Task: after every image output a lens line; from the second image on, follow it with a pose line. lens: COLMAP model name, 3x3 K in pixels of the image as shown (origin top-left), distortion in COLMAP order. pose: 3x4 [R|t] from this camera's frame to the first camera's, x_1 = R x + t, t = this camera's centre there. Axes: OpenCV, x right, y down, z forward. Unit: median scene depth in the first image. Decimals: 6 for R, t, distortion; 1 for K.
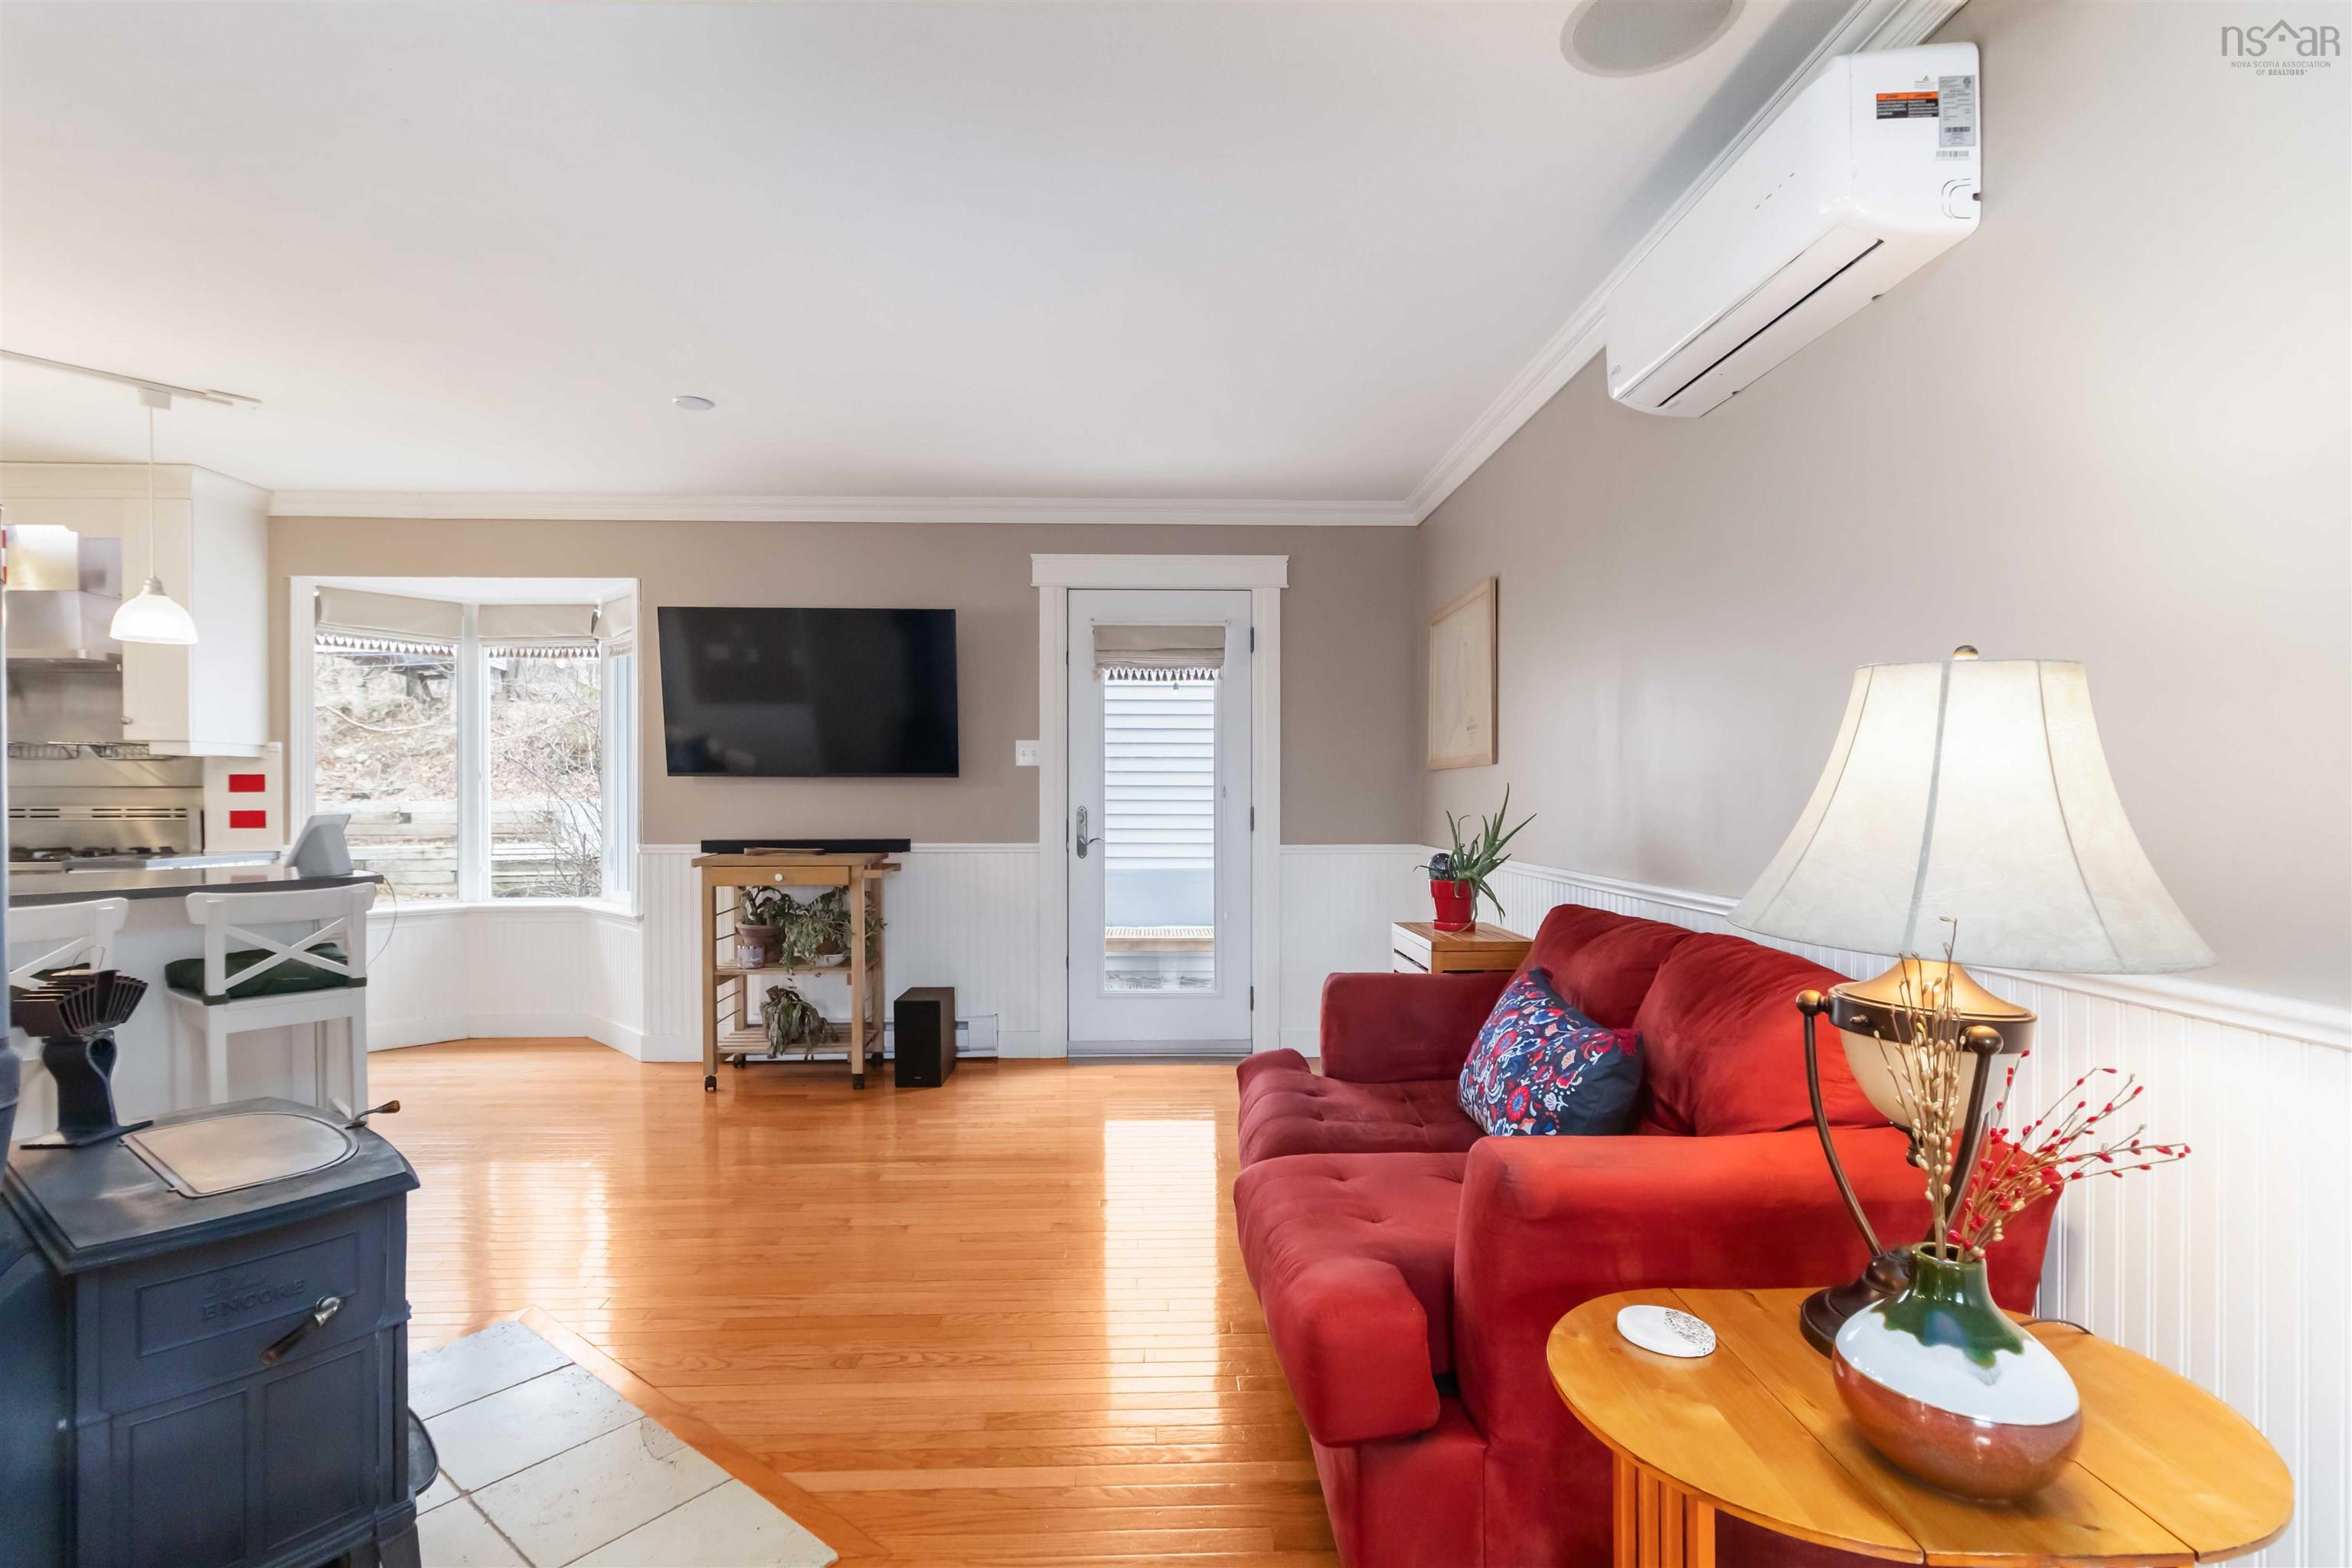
lens RADIAL K [[1121.7, 0, 1176.0], [0, 1121.7, 784.0], [0, 0, 1]] dist [-0.000645, -0.000084]
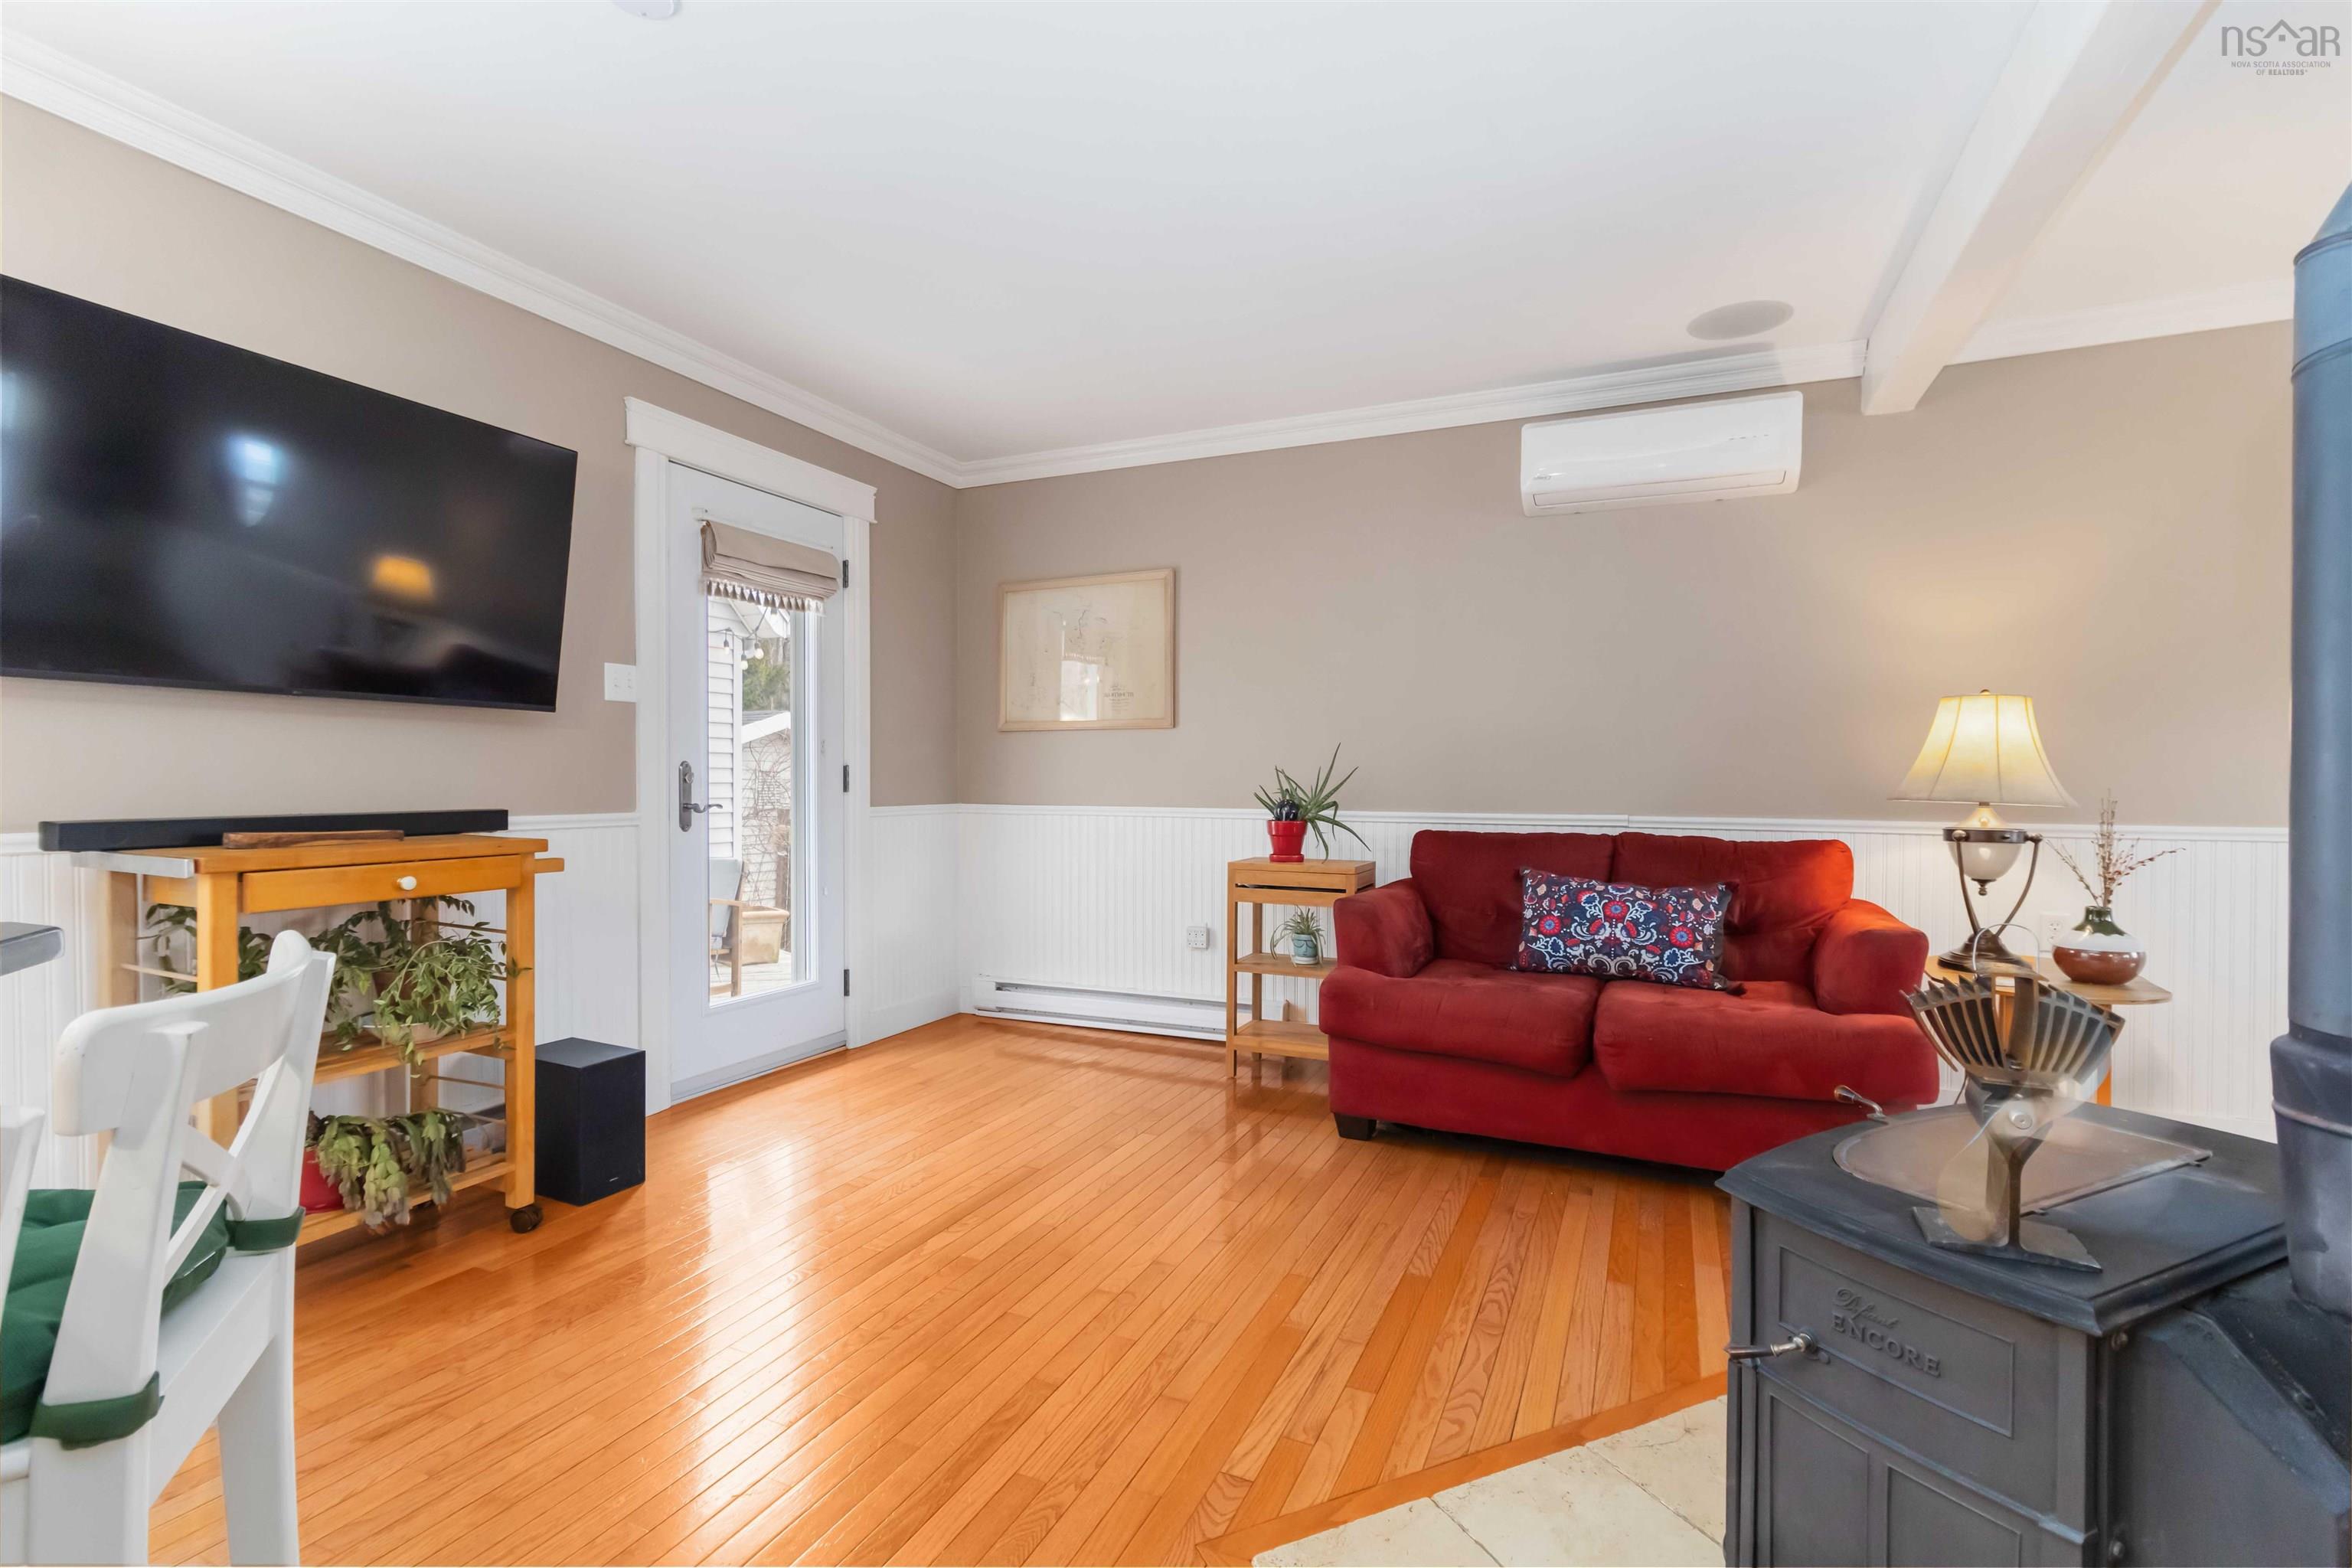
lens RADIAL K [[1086.8, 0, 1176.0], [0, 1086.8, 784.0], [0, 0, 1]] dist [0.000250, -0.000026]
pose [[0.438941, -0.002005, 0.898514, -0.627615], [-0.010532, 0.999917, 0.007376, 0.027657], [-0.898454, -0.012701, 0.438883, 0.429099]]
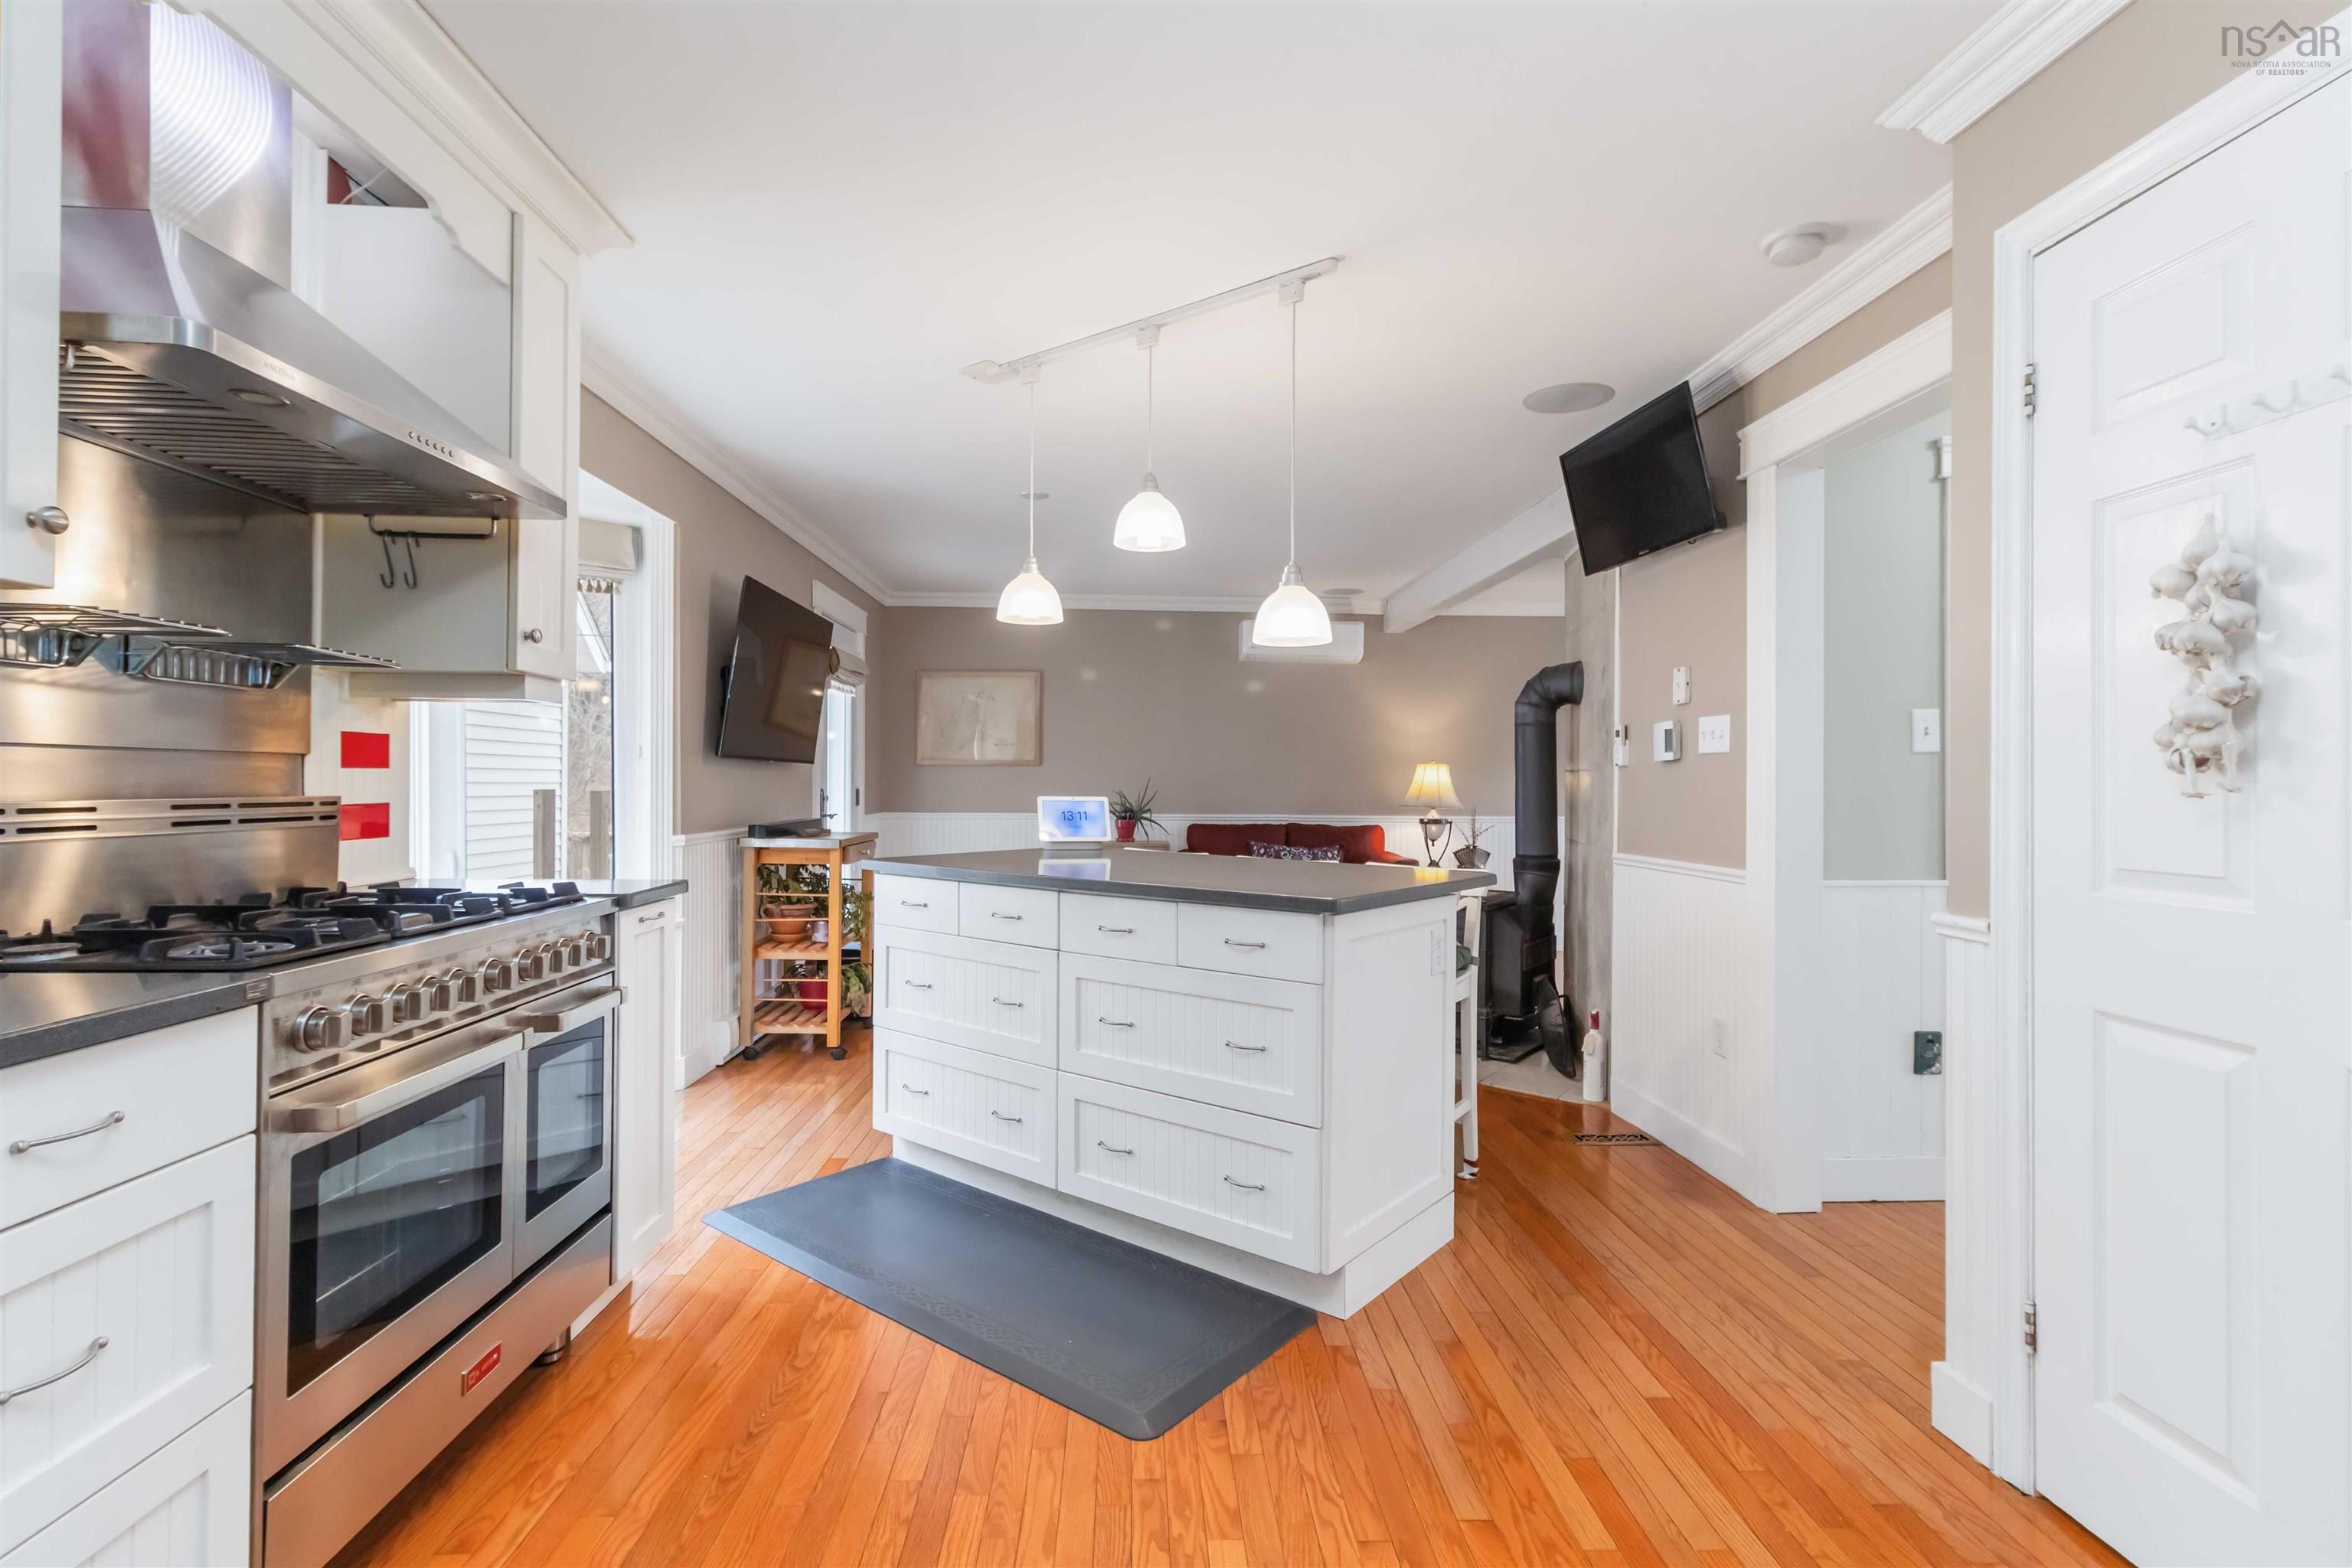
lens RADIAL K [[1086.8, 0, 1176.0], [0, 1086.8, 784.0], [0, 0, 1]] dist [0.000250, -0.000026]
pose [[-0.018014, 0.000161, 0.999838, -1.401747], [-0.014323, 0.999897, -0.000419, 0.009437], [-0.999735, -0.014328, -0.018010, 0.680585]]
